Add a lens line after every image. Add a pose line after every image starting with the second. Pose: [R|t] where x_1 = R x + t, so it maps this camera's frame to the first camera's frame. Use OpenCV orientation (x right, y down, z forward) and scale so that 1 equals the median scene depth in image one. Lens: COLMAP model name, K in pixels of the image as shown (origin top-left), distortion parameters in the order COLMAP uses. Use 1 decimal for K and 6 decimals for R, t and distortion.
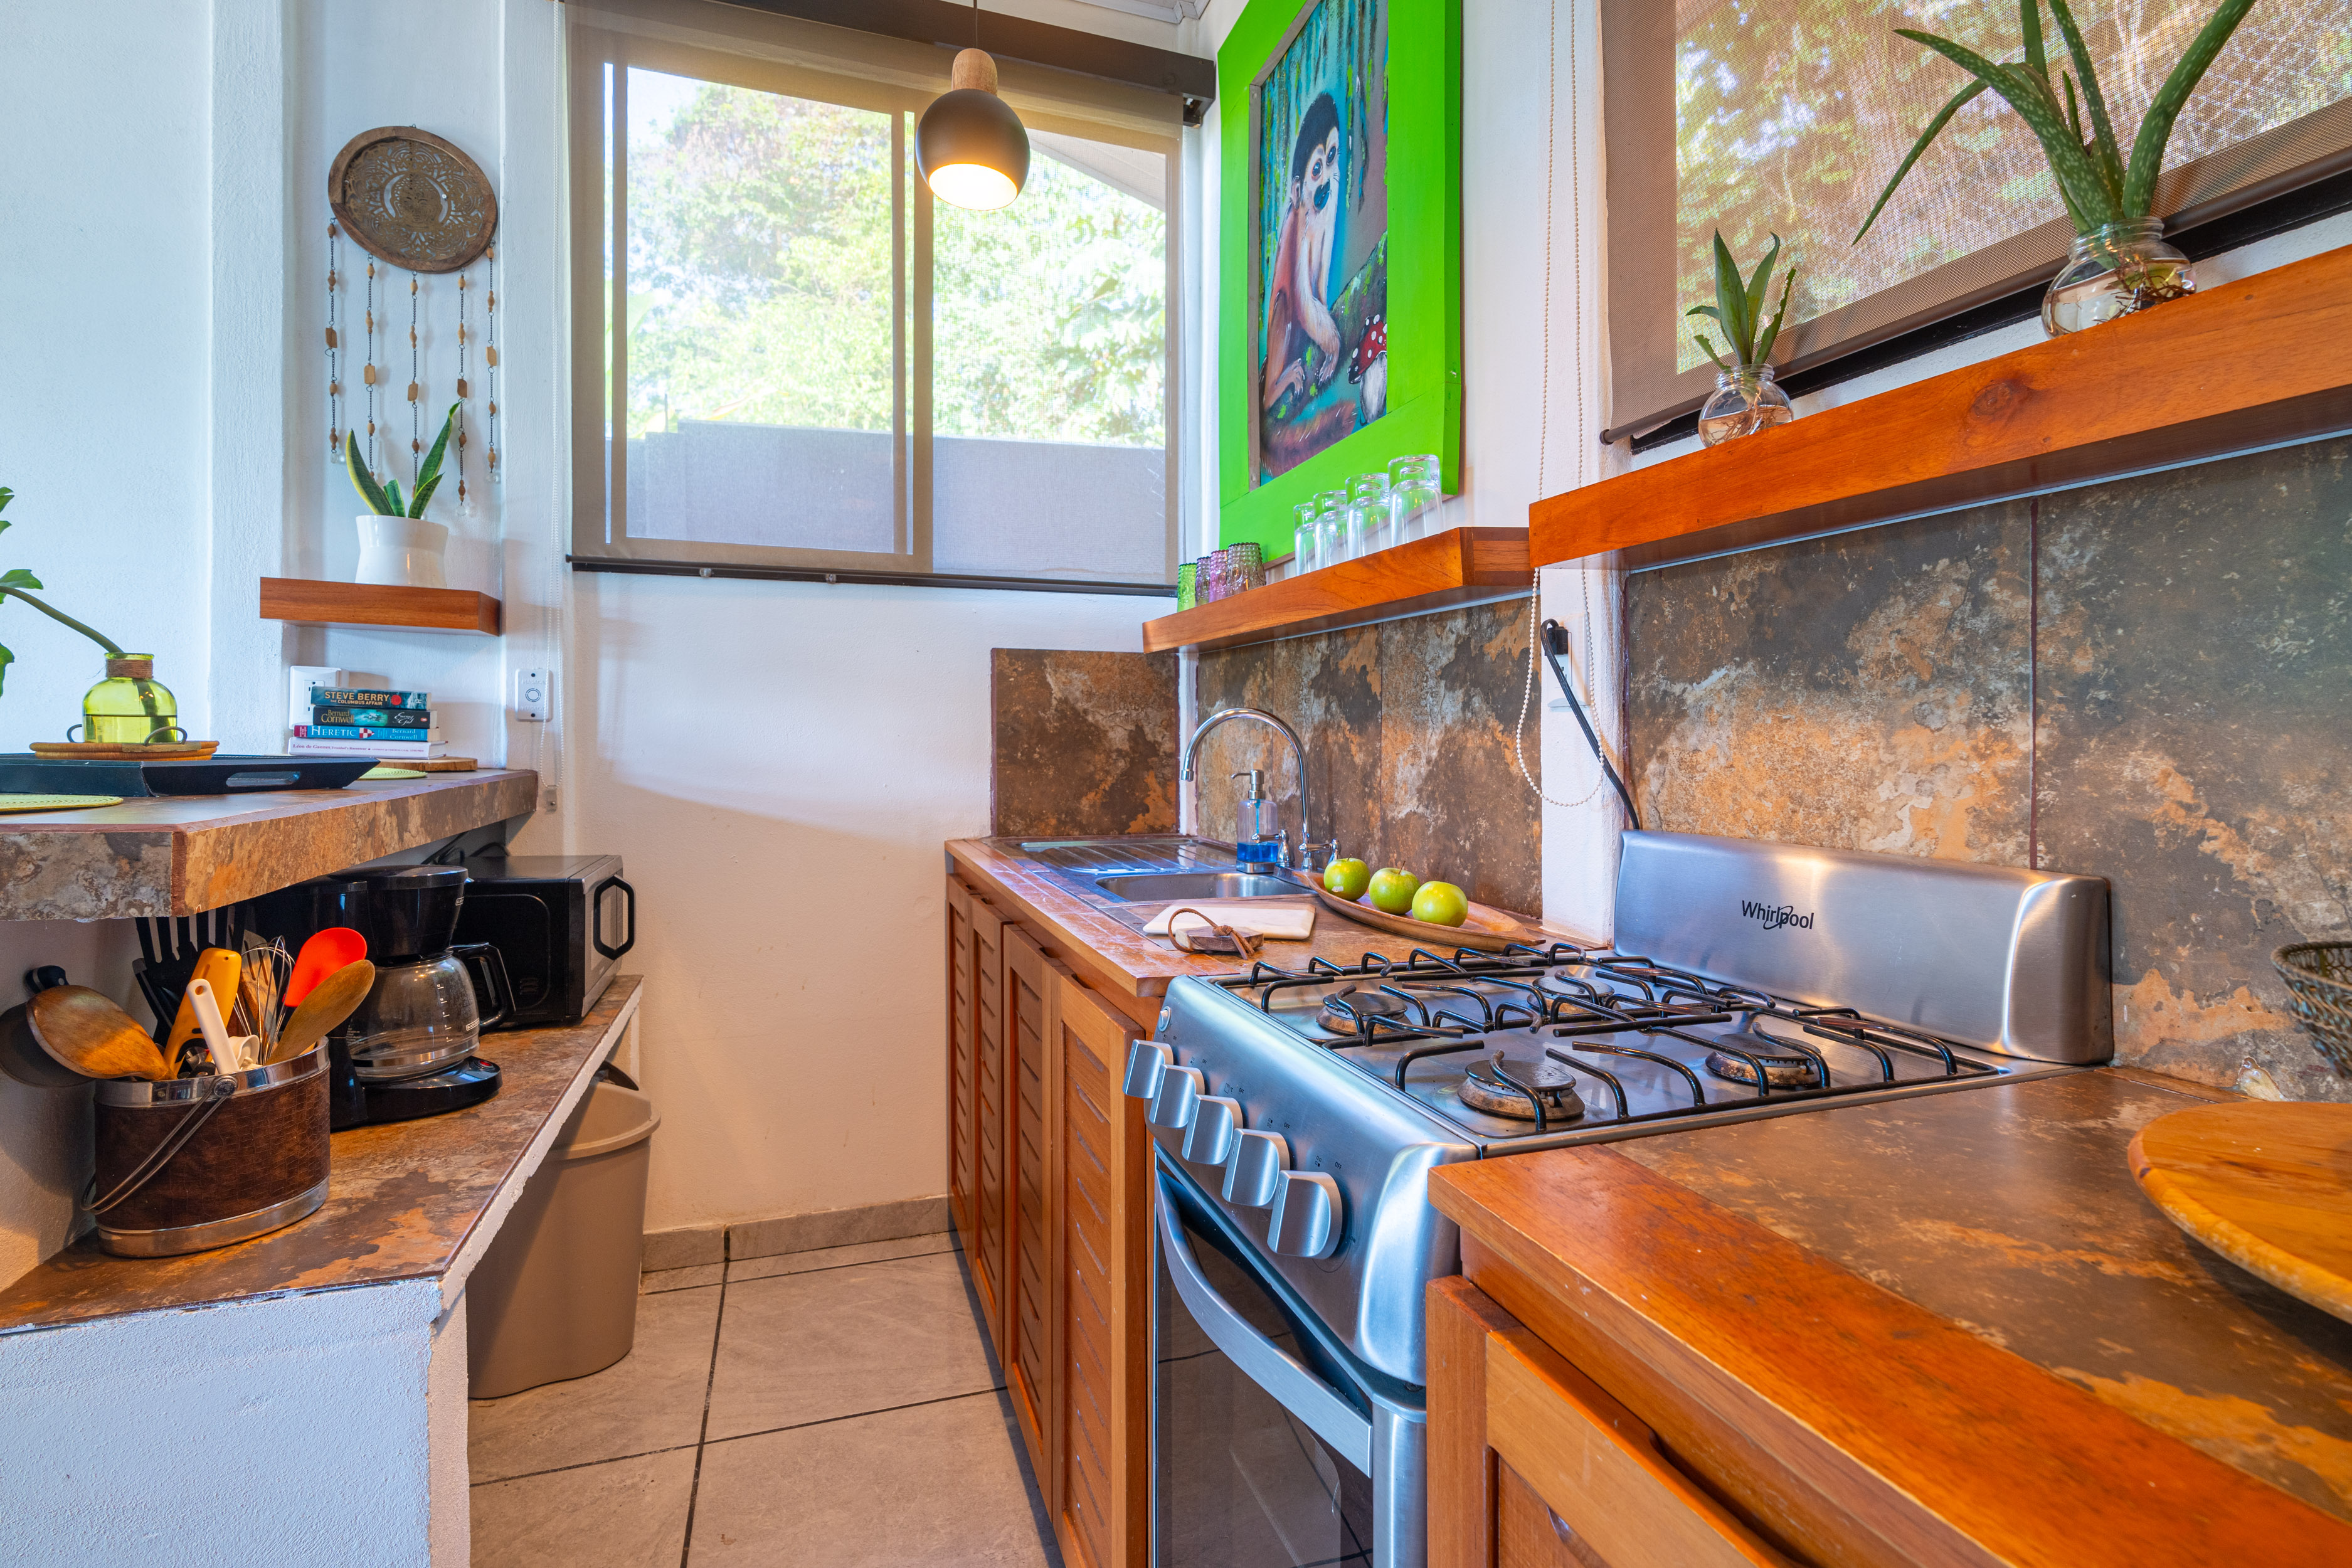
lens RADIAL K [[1080.8, 0, 1167.5], [0, 1080.8, 768.8], [0, 0, 1]] dist [-0.022307, 0.000376]
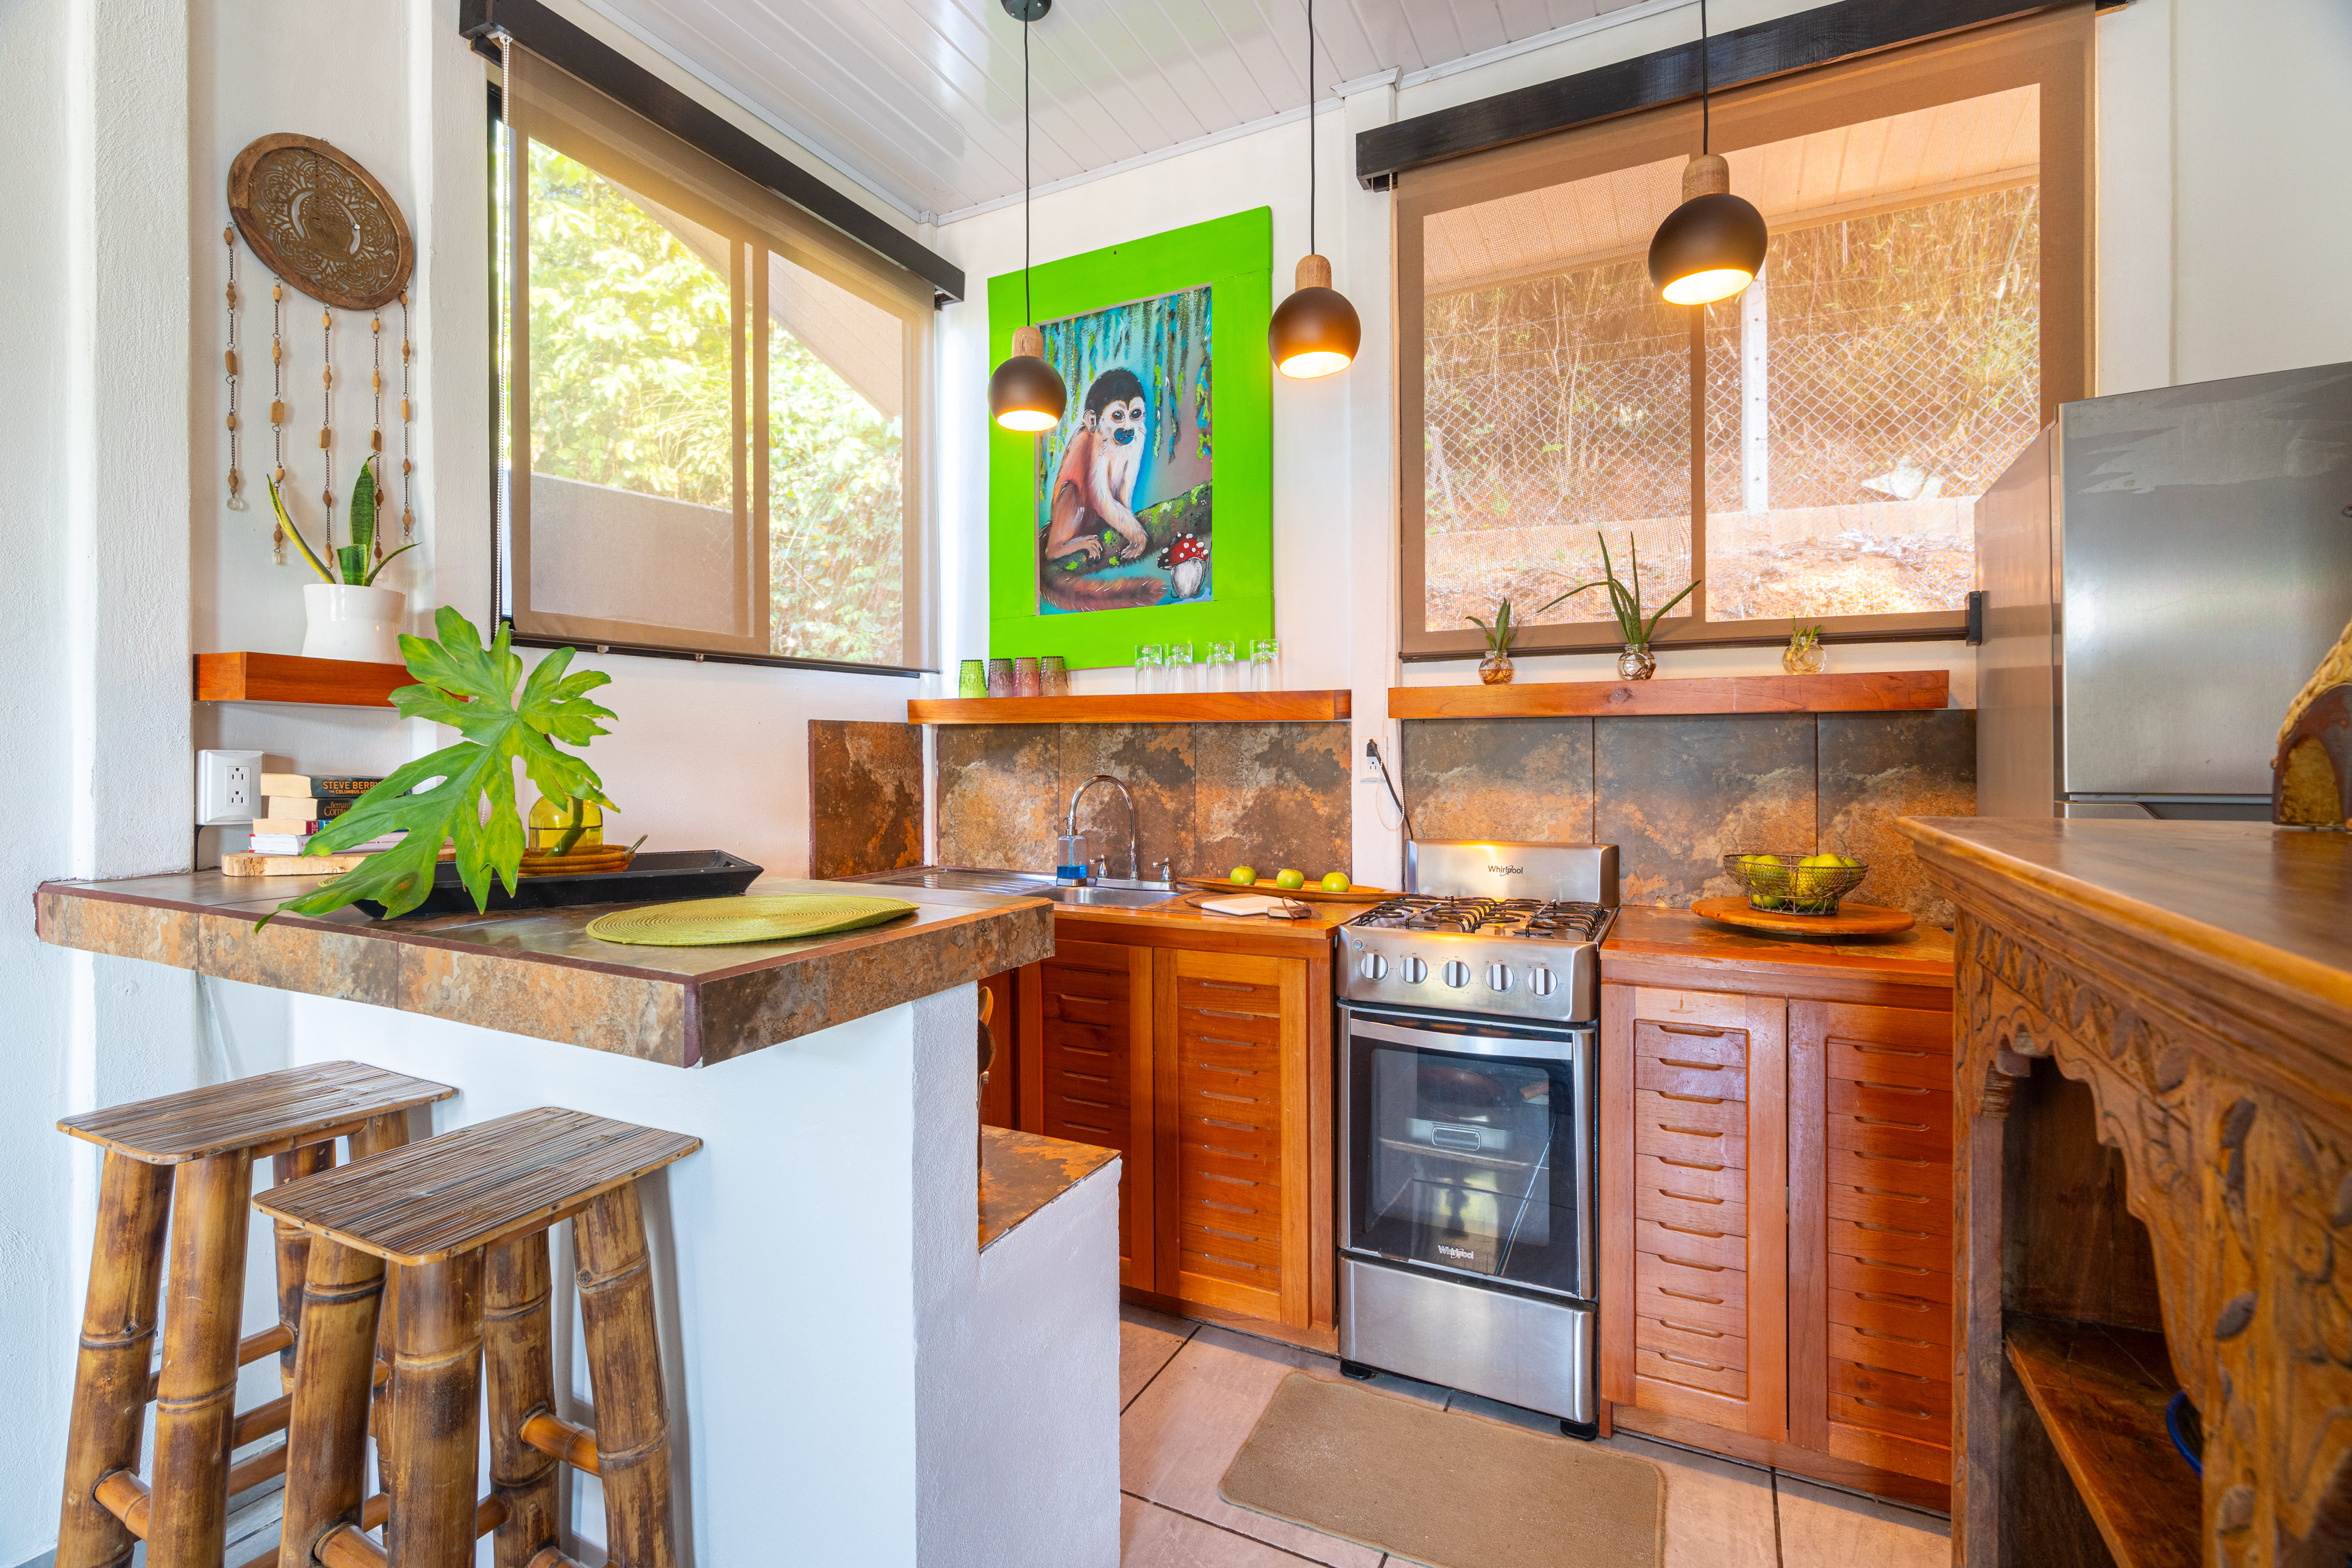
lens RADIAL K [[1080.8, 0, 1157.7], [0, 1080.8, 781.9], [0, 0, 1]] dist [-0.022307, 0.000376]
pose [[0.719610, -0.030717, 0.693699, -0.885646], [0.028064, 0.999491, 0.015145, -0.065282], [-0.693811, 0.008569, 0.720106, -0.125915]]
